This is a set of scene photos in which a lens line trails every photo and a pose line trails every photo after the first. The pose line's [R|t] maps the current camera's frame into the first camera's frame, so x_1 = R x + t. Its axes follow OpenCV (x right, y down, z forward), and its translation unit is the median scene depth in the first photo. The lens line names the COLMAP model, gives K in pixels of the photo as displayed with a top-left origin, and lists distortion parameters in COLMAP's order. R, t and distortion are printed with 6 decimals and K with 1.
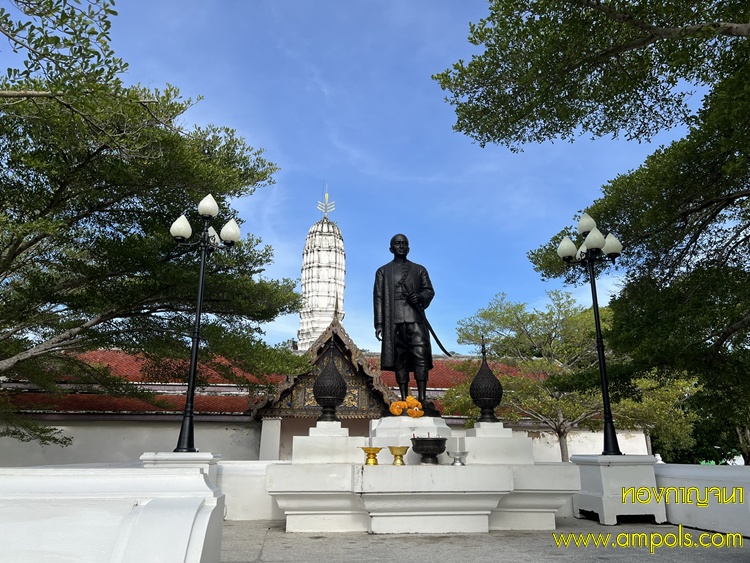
lens RADIAL K [[561.7, 0, 378.4], [0, 561.7, 280.2], [0, 0, 1]] dist [0.024461, -0.002761]
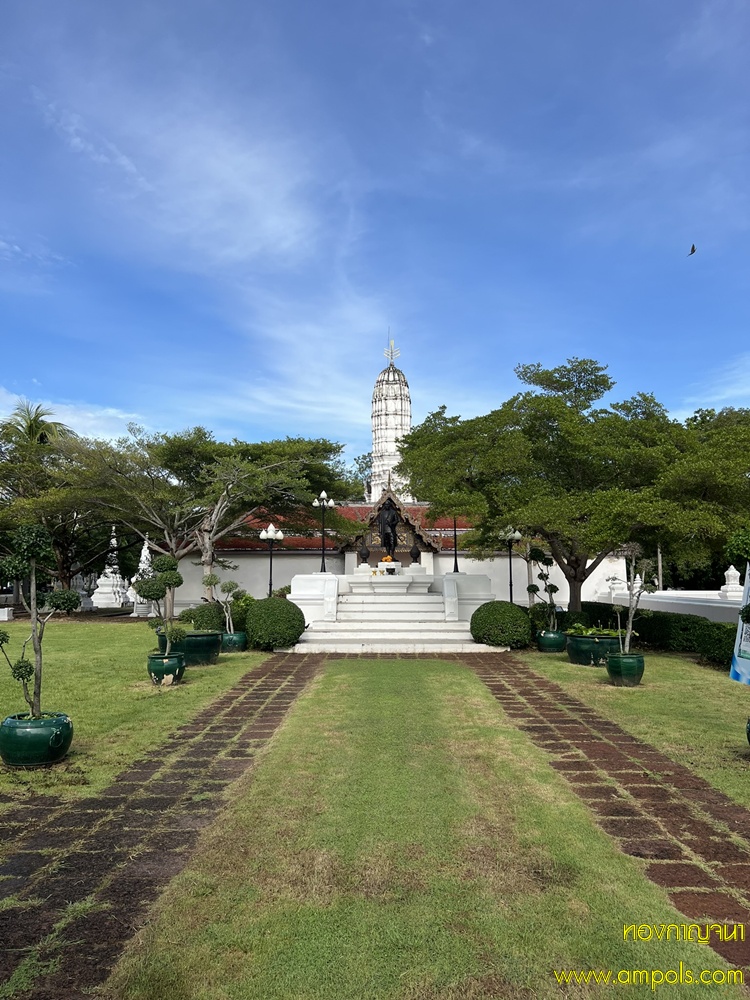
lens RADIAL K [[748.9, 0, 373.5], [0, 748.9, 500.1], [0, 0, 1]] dist [0.024461, -0.002761]
pose [[0.987245, -0.021010, -0.157817, 0.193216], [0.051207, 0.980485, 0.189805, -0.274803], [0.150749, -0.195466, 0.969055, -0.925516]]
